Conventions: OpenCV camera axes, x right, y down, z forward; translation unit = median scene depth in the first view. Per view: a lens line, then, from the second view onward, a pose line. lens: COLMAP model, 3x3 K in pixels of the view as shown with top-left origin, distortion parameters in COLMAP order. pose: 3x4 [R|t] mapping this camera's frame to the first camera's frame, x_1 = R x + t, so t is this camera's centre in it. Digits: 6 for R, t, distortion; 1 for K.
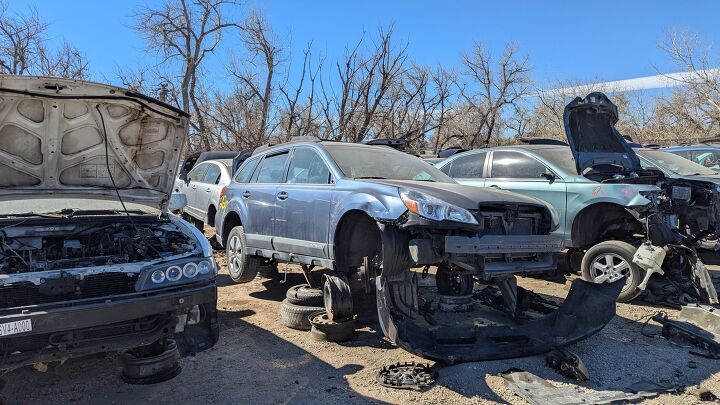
lens RADIAL K [[696.6, 0, 371.6], [0, 696.6, 193.8], [0, 0, 1]] dist [0.112927, 0.000000]
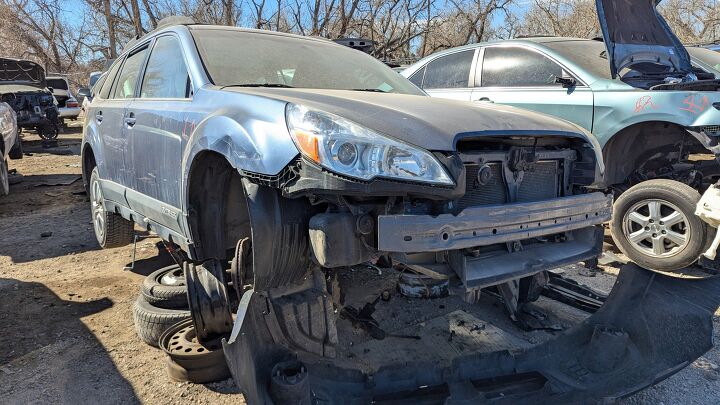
lens RADIAL K [[596.7, 0, 395.9], [0, 596.7, 214.4], [0, 0, 1]] dist [0.068096, -0.071082]
pose [[0.999155, -0.021667, 0.034924, 0.073962], [0.015257, 0.984569, 0.174331, -0.003819], [-0.038163, -0.173651, 0.984068, 0.448168]]
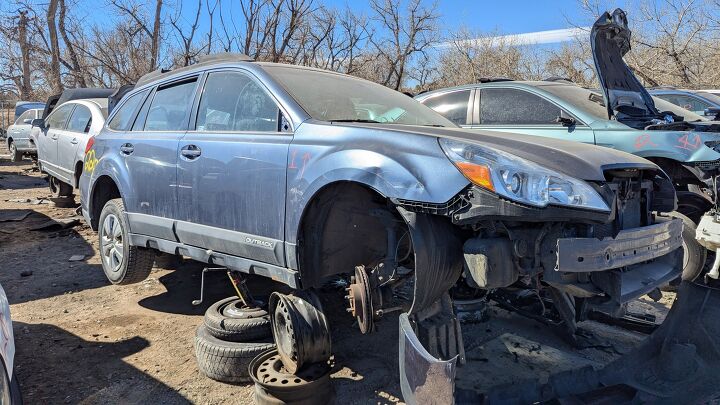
lens RADIAL K [[596.7, 0, 385.6], [0, 596.7, 194.8], [0, 0, 1]] dist [0.068096, -0.071082]
pose [[0.978267, -0.021903, 0.206190, -0.067864], [0.003891, 0.996170, 0.087356, -0.004716], [-0.207313, -0.084655, 0.974605, 0.441799]]
